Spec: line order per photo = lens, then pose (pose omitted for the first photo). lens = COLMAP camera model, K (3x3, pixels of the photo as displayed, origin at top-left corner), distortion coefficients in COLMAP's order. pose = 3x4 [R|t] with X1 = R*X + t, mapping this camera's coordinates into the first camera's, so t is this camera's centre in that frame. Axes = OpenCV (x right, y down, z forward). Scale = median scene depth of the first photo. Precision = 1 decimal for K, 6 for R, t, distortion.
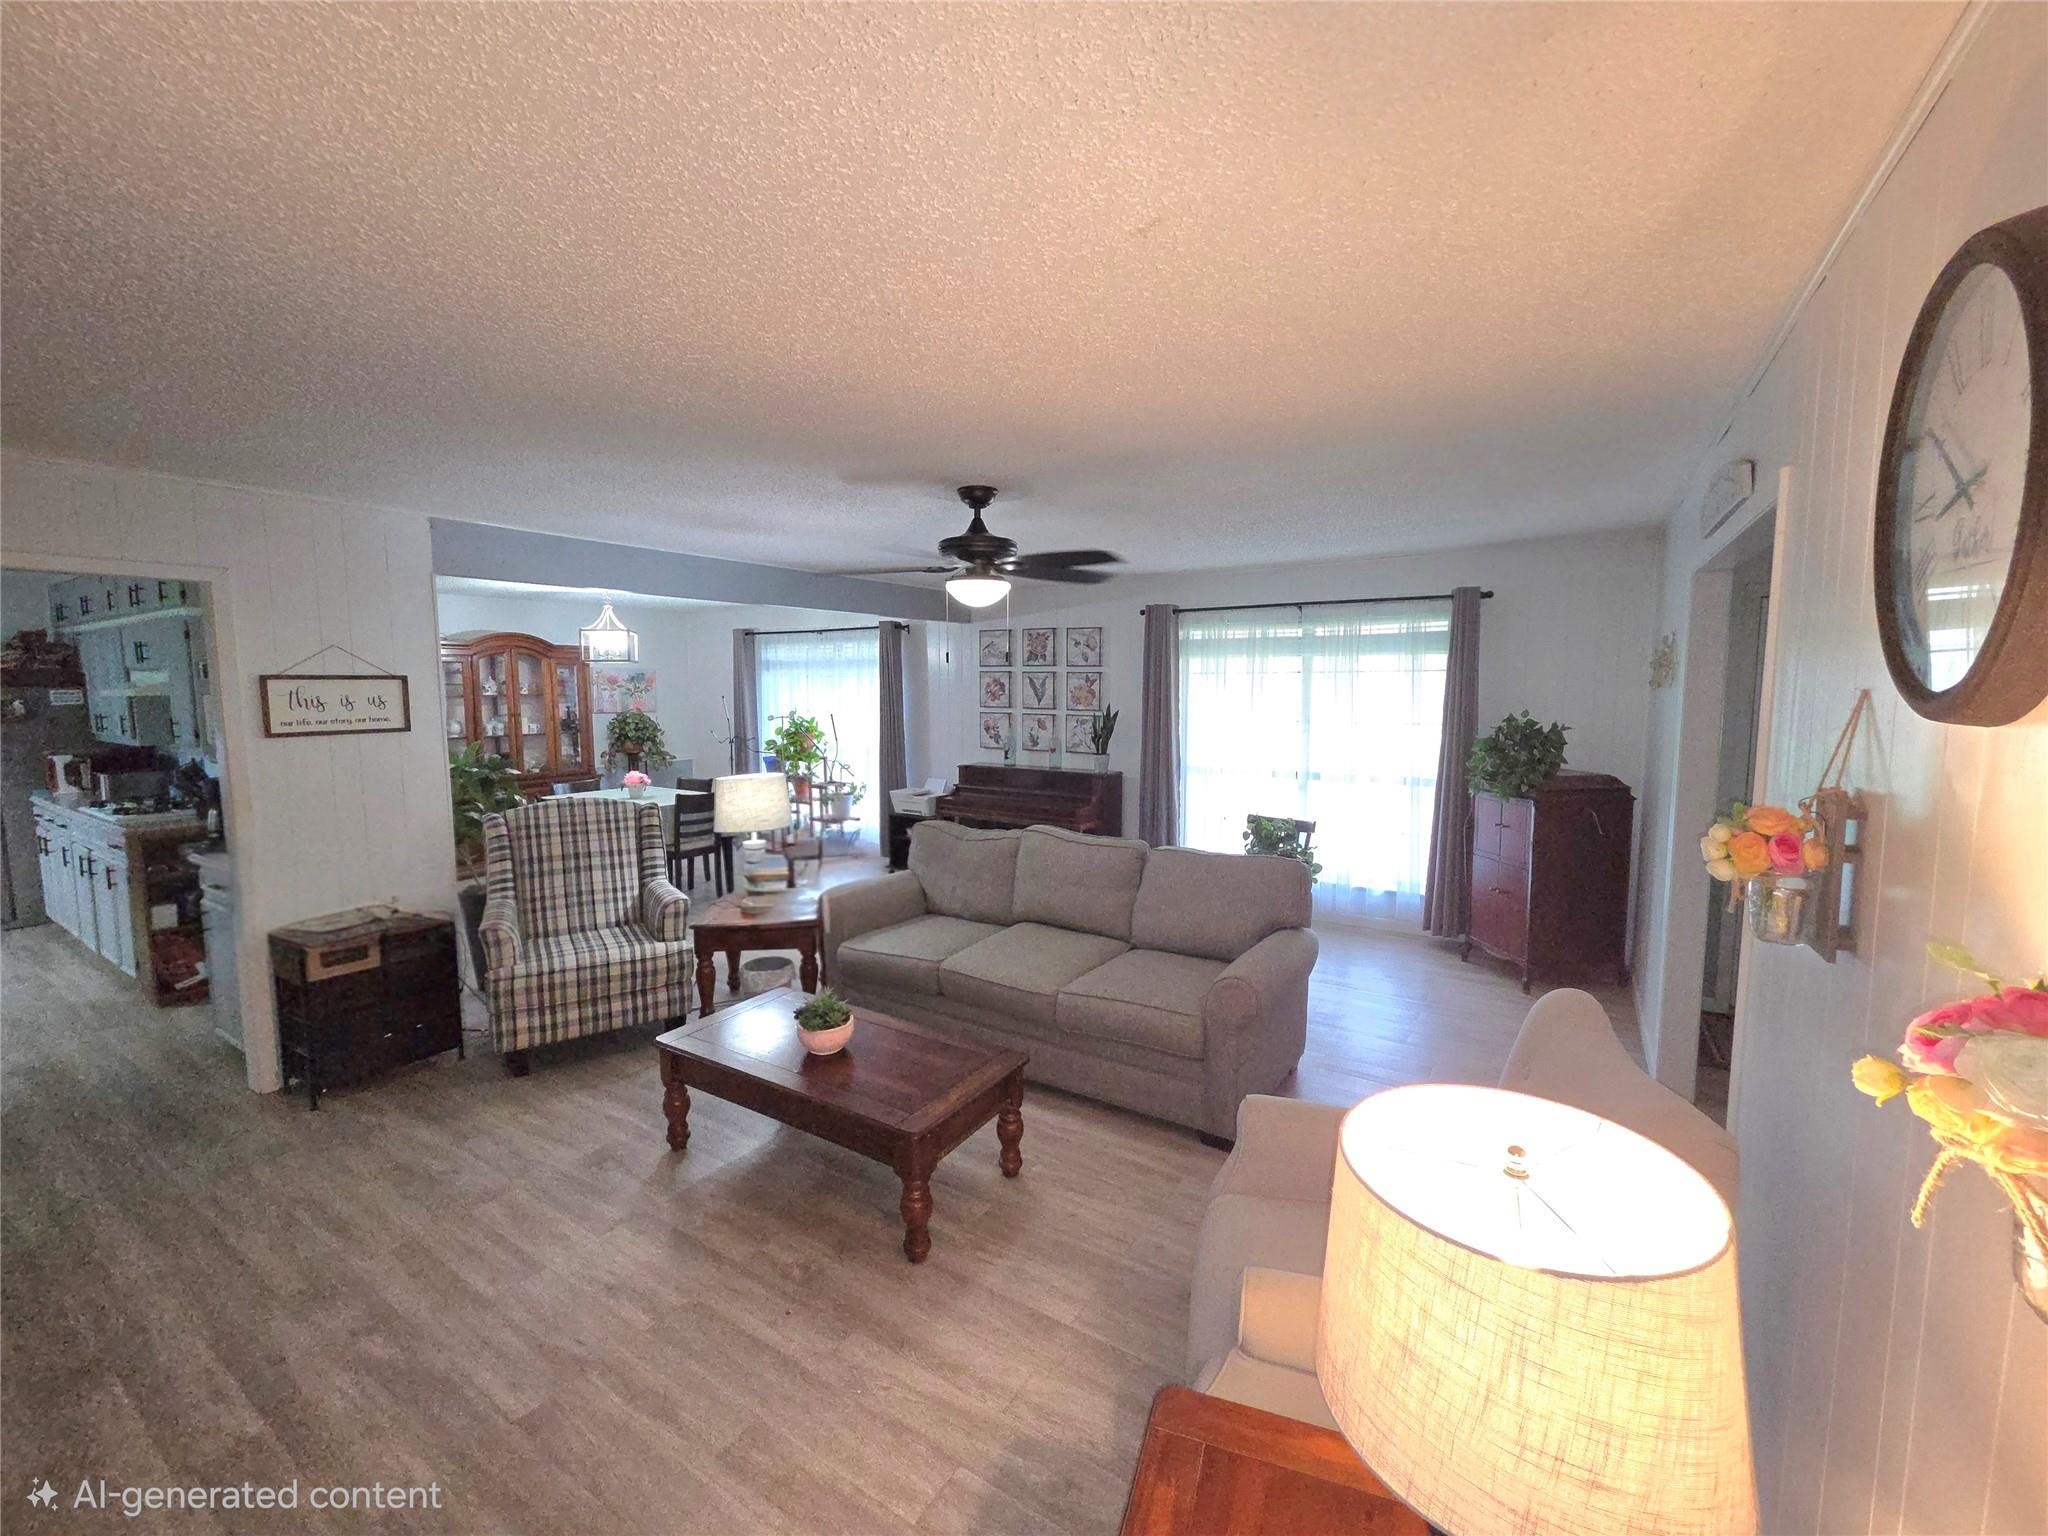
lens RADIAL K [[837.5, 0, 1029.4], [0, 837.5, 753.5], [0, 0, 1]] dist [0.000397, 0.000168]
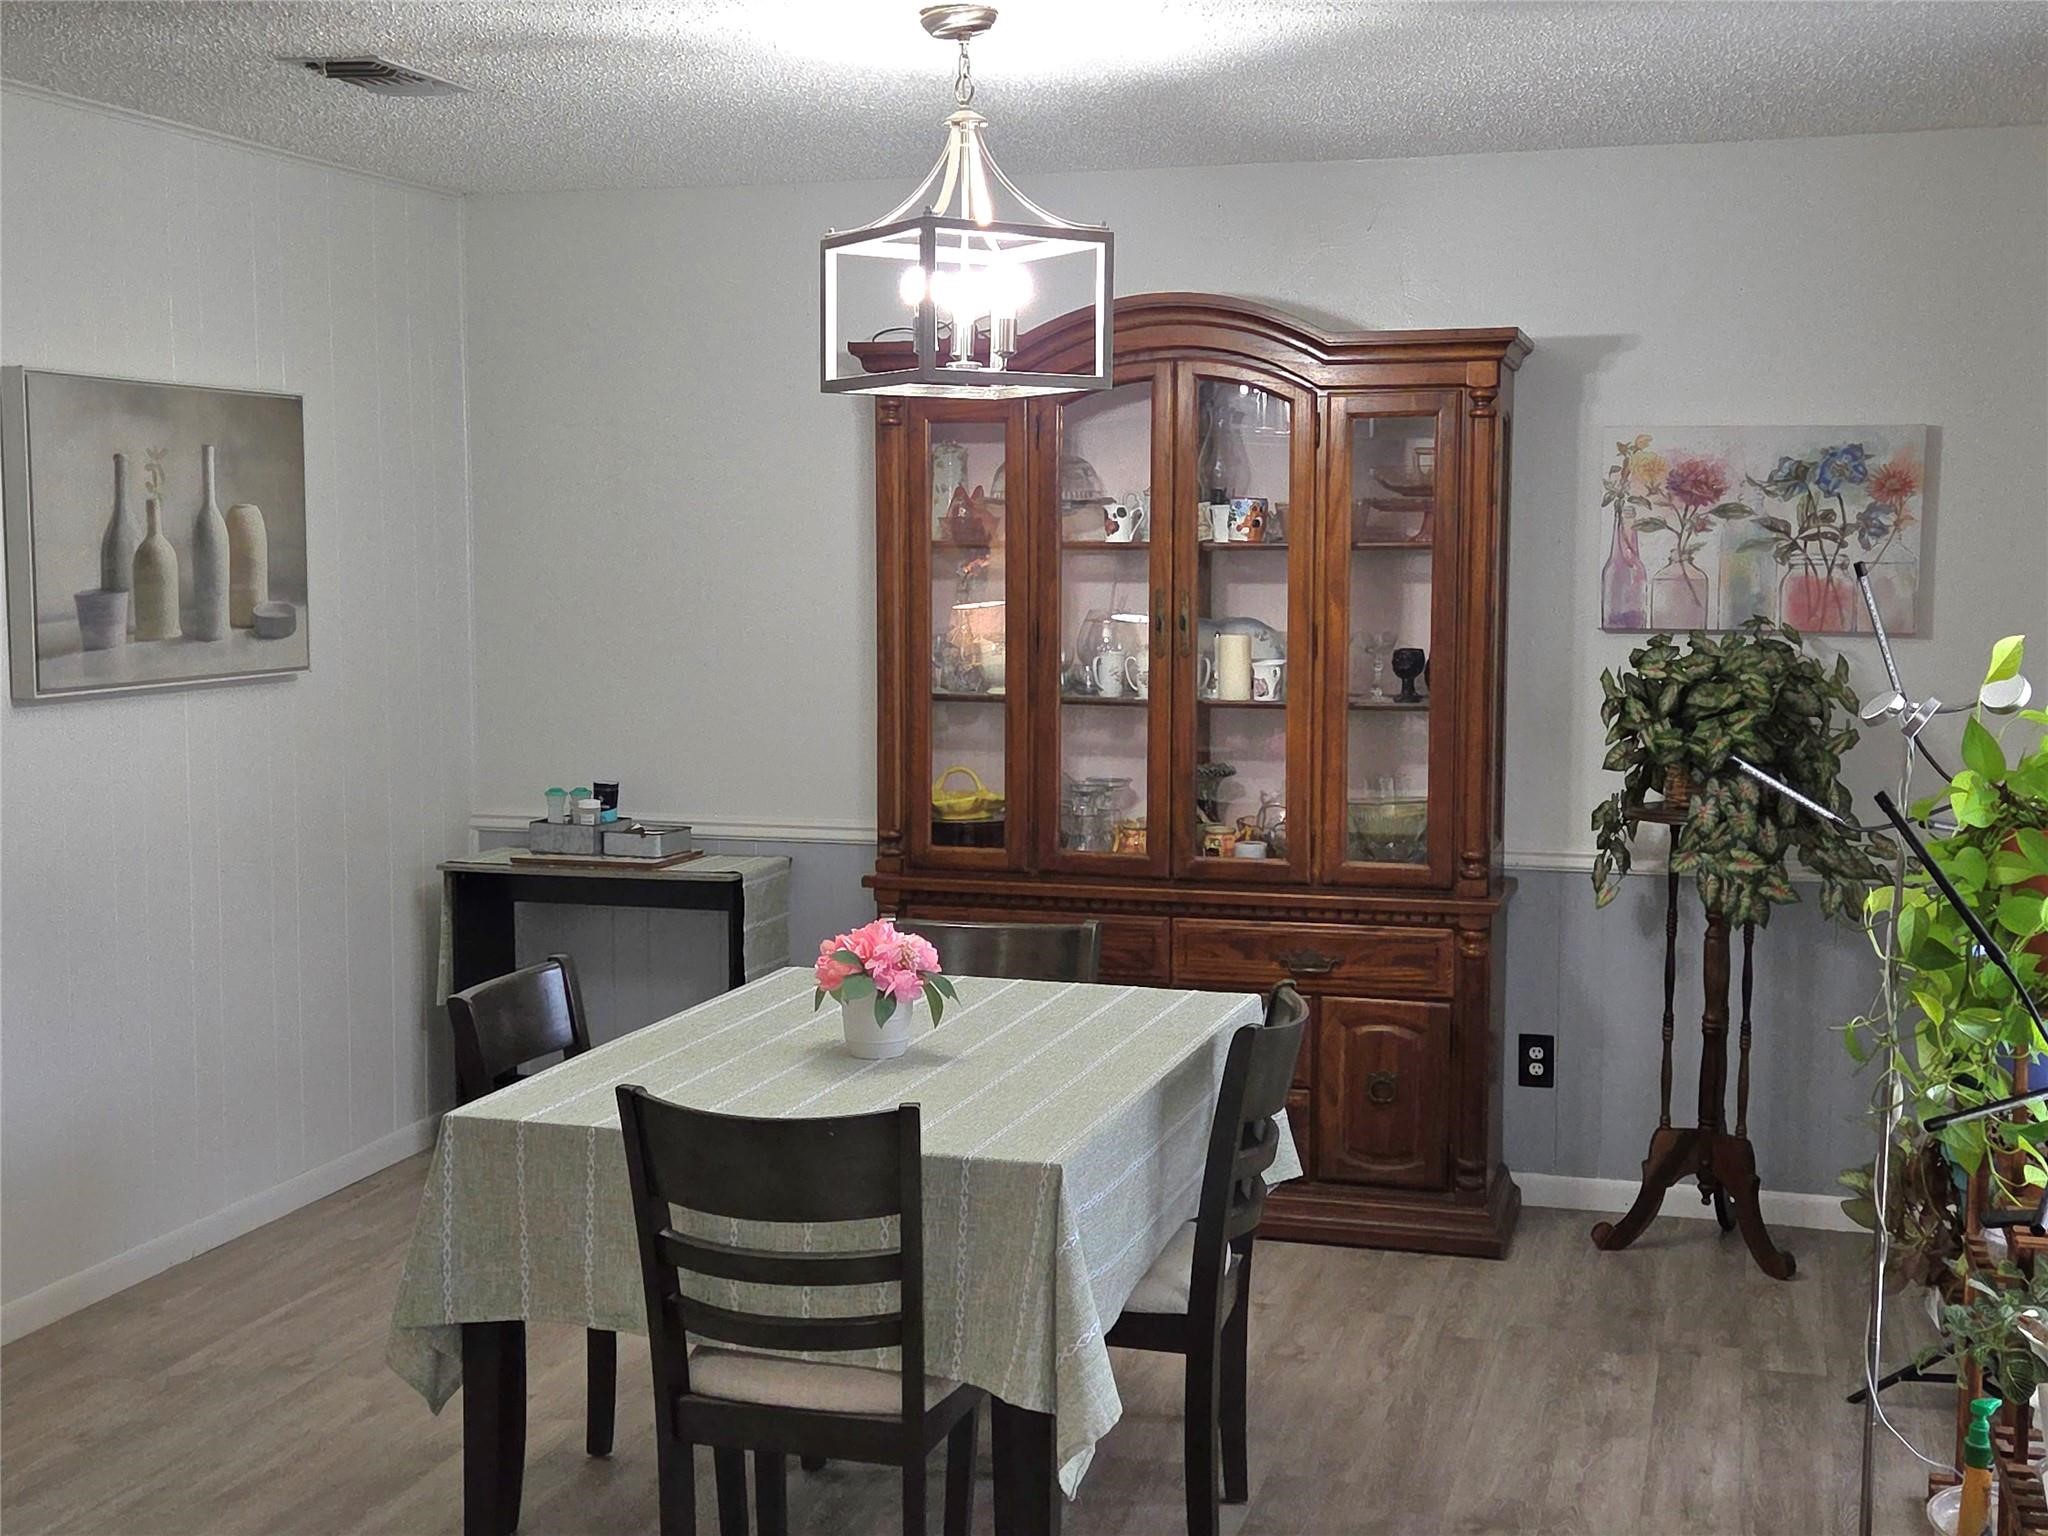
lens RADIAL K [[2405.5, 0, 1002.8], [0, 2405.5, 812.1], [0, 0, 1]] dist [0.012243, 0.000000]
pose [[0.276501, 0.114891, -0.954121, 0.097461], [-0.081093, 0.992076, 0.095961, -0.074030], [0.957586, 0.050839, 0.283627, 1.014241]]
